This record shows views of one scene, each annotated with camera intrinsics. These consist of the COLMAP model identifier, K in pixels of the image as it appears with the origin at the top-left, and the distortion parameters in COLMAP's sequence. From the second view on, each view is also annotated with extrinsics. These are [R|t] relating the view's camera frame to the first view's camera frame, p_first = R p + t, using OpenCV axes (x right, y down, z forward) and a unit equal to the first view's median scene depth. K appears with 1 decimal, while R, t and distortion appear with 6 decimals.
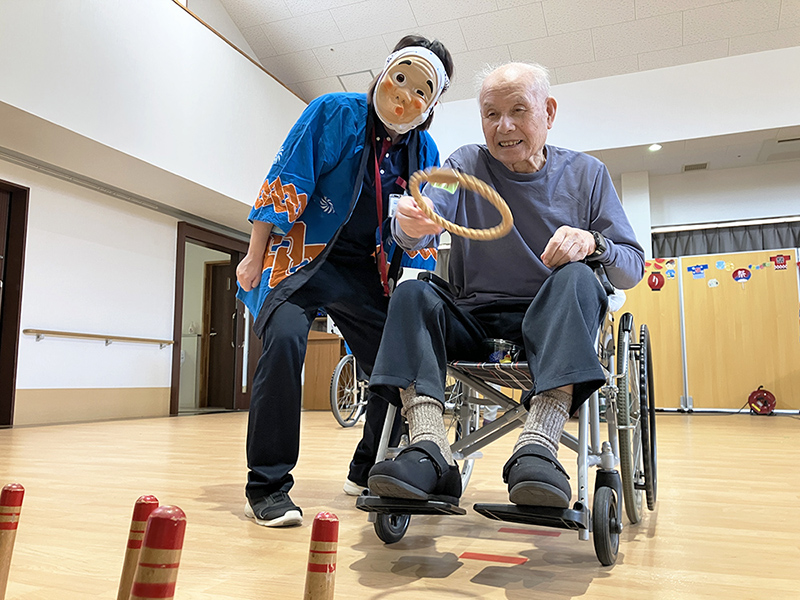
lens RADIAL K [[647.9, 0, 400.0], [0, 647.9, 300.0], [0, 0, 1]] dist [-0.004910, -0.002851]
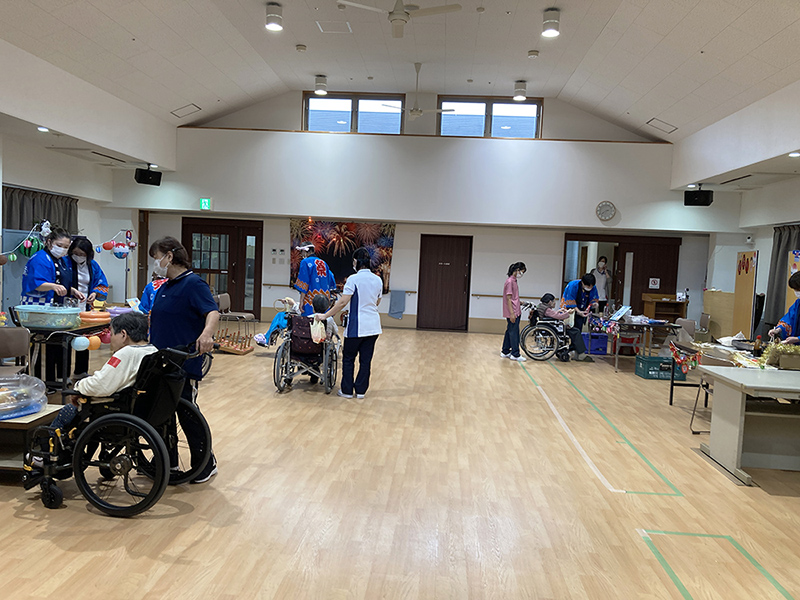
lens RADIAL K [[647.4, 0, 400.0], [0, 647.4, 300.0], [0, 0, 1]] dist [0.027297, -0.000933]
pose [[0.282209, 0.088849, -0.955230, 1.236305], [0.066746, 0.991471, 0.111939, -0.164817], [0.957028, -0.095348, 0.273871, 0.044789]]
